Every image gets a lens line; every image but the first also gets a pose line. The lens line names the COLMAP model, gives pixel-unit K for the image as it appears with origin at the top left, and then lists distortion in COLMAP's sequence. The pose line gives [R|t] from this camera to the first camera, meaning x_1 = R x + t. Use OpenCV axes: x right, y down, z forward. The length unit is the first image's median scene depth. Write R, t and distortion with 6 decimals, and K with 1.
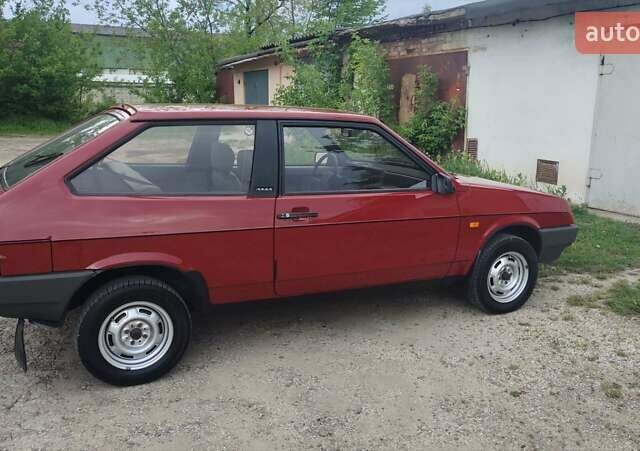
lens RADIAL K [[596.0, 0, 330.9], [0, 596.0, 200.9], [0, 0, 1]] dist [0.035940, 0.007344]
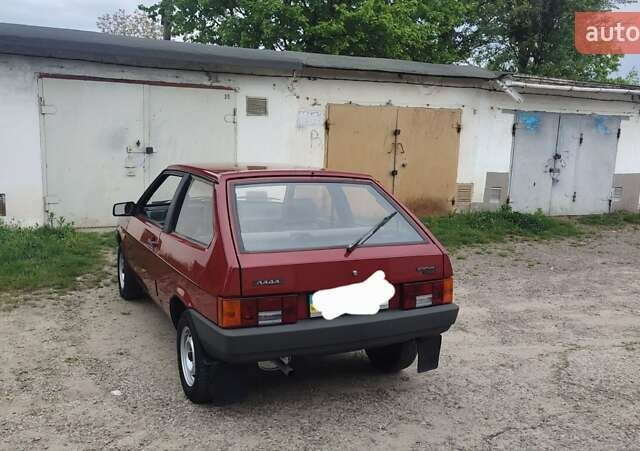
lens RADIAL K [[603.8, 0, 327.2], [0, 603.8, 210.6], [0, 0, 1]] dist [0.037311, -0.001603]
pose [[0.000479, -0.138626, 0.990345, -0.715306], [0.137696, 0.980921, 0.137240, -0.112854], [-0.990474, 0.136301, 0.019558, 0.463720]]
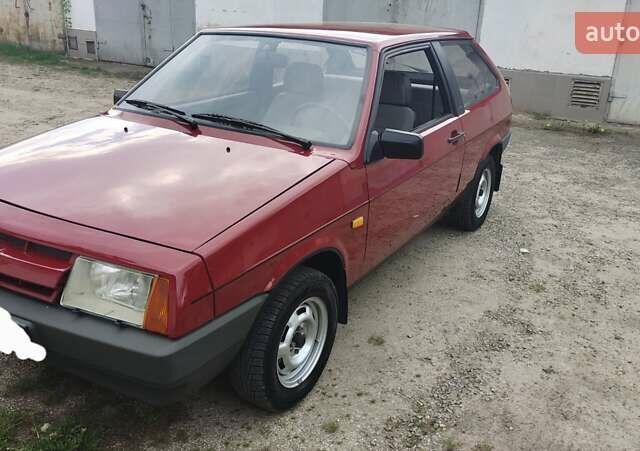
lens RADIAL K [[603.8, 0, 327.2], [0, 603.8, 210.6], [0, 0, 1]] dist [0.037311, -0.001603]
pose [[-0.842233, 0.133893, -0.522223, 0.229128], [-0.131841, 0.888102, 0.440333, -0.167493], [0.522744, 0.439713, -0.730336, 0.976096]]
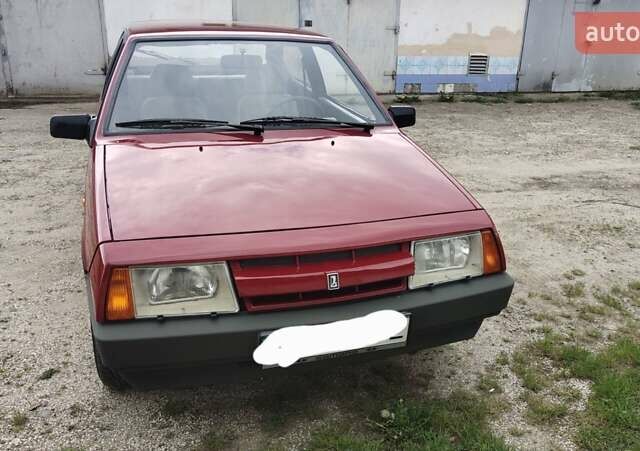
lens RADIAL K [[603.8, 0, 327.2], [0, 603.8, 210.6], [0, 0, 1]] dist [0.037311, -0.001603]
pose [[-0.148052, 0.300746, -0.942142, 0.463247], [-0.182440, 0.927986, 0.324897, -0.122838], [0.972006, 0.219986, -0.082522, 0.718167]]
